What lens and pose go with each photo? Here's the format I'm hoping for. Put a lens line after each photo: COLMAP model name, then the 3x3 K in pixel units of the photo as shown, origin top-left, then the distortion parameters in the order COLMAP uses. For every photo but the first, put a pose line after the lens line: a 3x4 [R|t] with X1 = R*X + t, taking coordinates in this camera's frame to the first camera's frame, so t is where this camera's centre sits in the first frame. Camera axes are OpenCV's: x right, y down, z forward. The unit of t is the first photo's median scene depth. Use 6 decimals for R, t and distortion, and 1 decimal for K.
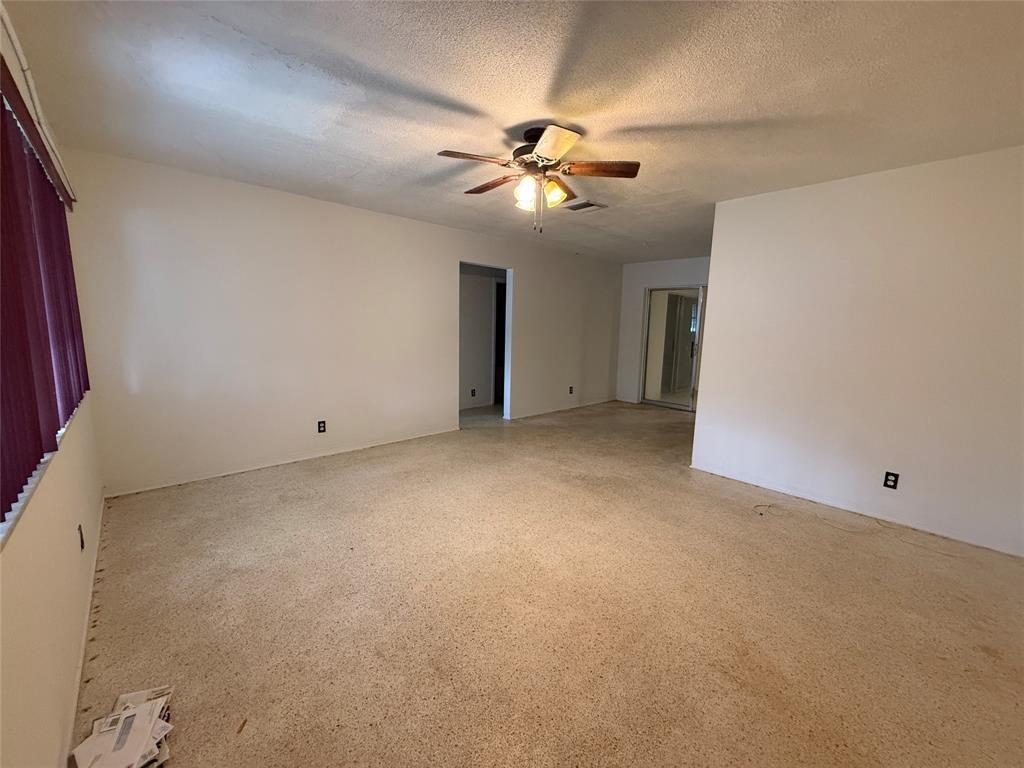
lens RADIAL K [[408.4, 0, 504.5], [0, 408.4, 383.0], [0, 0, 1]] dist [0.003303, -0.000358]
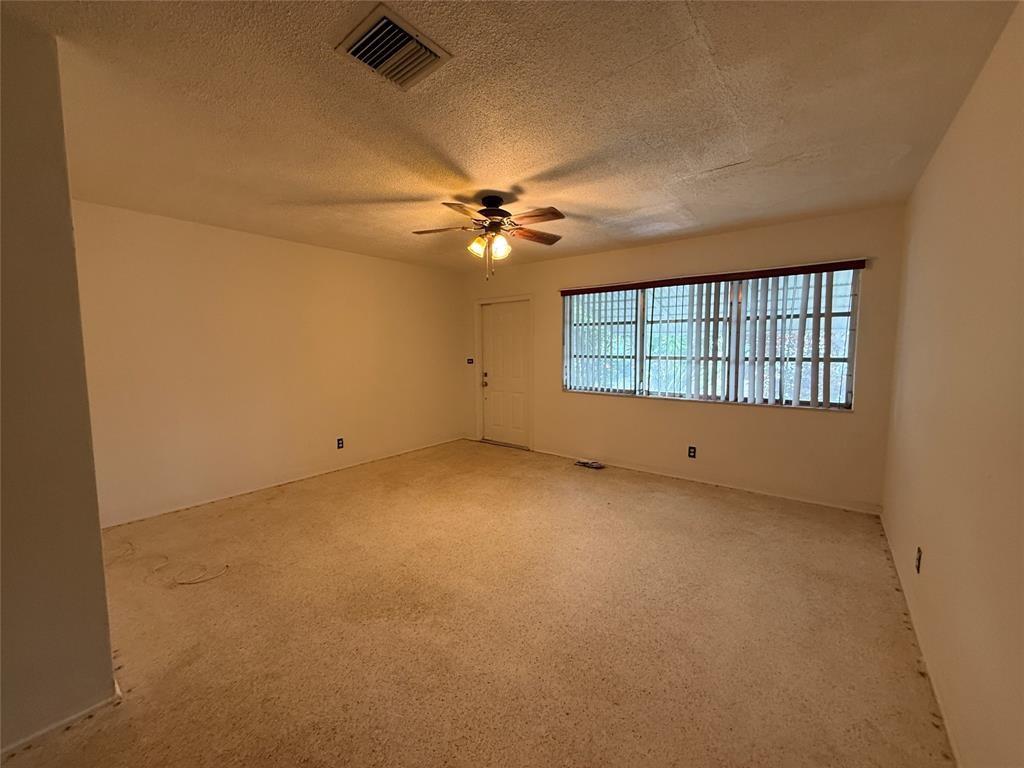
lens RADIAL K [[408.4, 0, 504.0], [0, 408.4, 380.5], [0, 0, 1]] dist [0.003303, -0.000358]
pose [[-0.986356, -0.006647, -0.164495, 0.215992], [-0.042731, 0.975276, 0.216819, -0.292419], [0.158987, 0.220890, -0.962253, 1.985159]]
